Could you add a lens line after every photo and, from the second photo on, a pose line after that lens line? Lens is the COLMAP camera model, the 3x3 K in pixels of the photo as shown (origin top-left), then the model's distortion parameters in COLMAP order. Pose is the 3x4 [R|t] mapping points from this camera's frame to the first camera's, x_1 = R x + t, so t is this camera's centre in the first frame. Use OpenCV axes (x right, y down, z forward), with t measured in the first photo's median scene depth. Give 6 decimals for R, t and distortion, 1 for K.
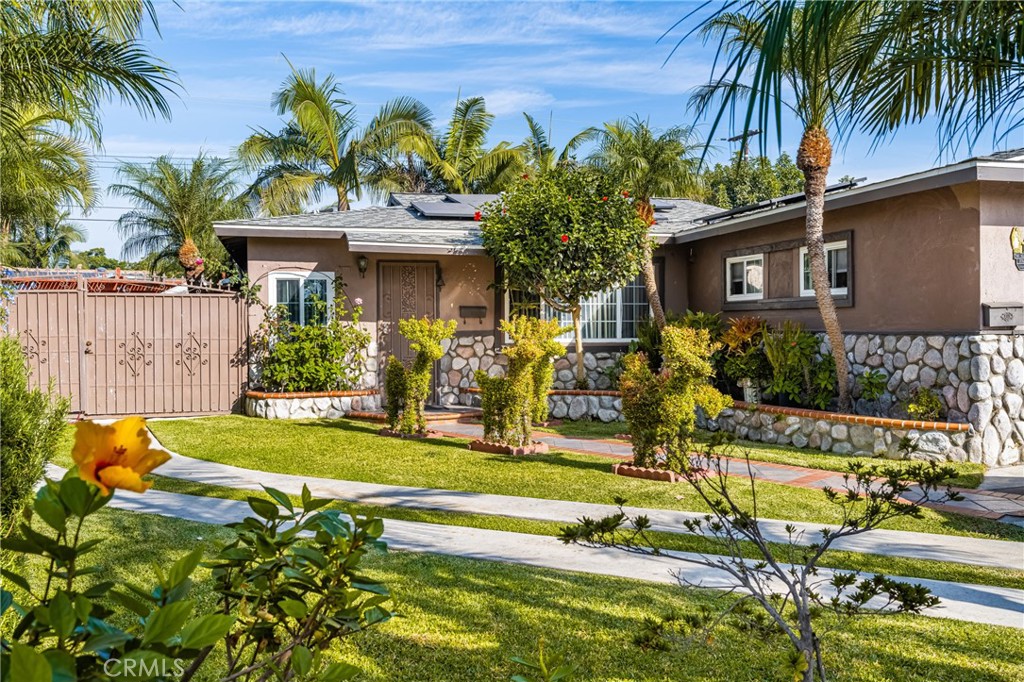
lens RADIAL K [[881.3, 0, 513.1], [0, 881.3, 336.4], [0, 0, 1]] dist [0.001947, -0.004013]
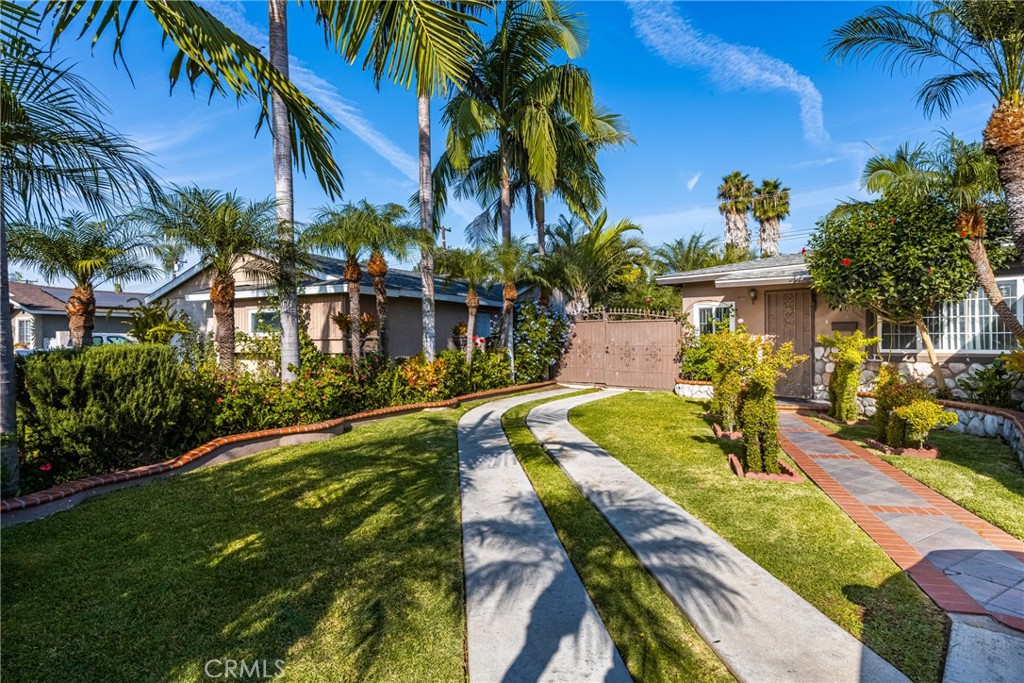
lens RADIAL K [[523.7, 0, 516.4], [0, 523.7, 343.9], [0, 0, 1]] dist [-0.000238, -0.000273]
pose [[0.505865, 0.007636, -0.862579, 0.385864], [-0.003984, 0.999971, 0.006516, -0.006723], [0.862603, 0.000140, 0.505881, 0.257248]]
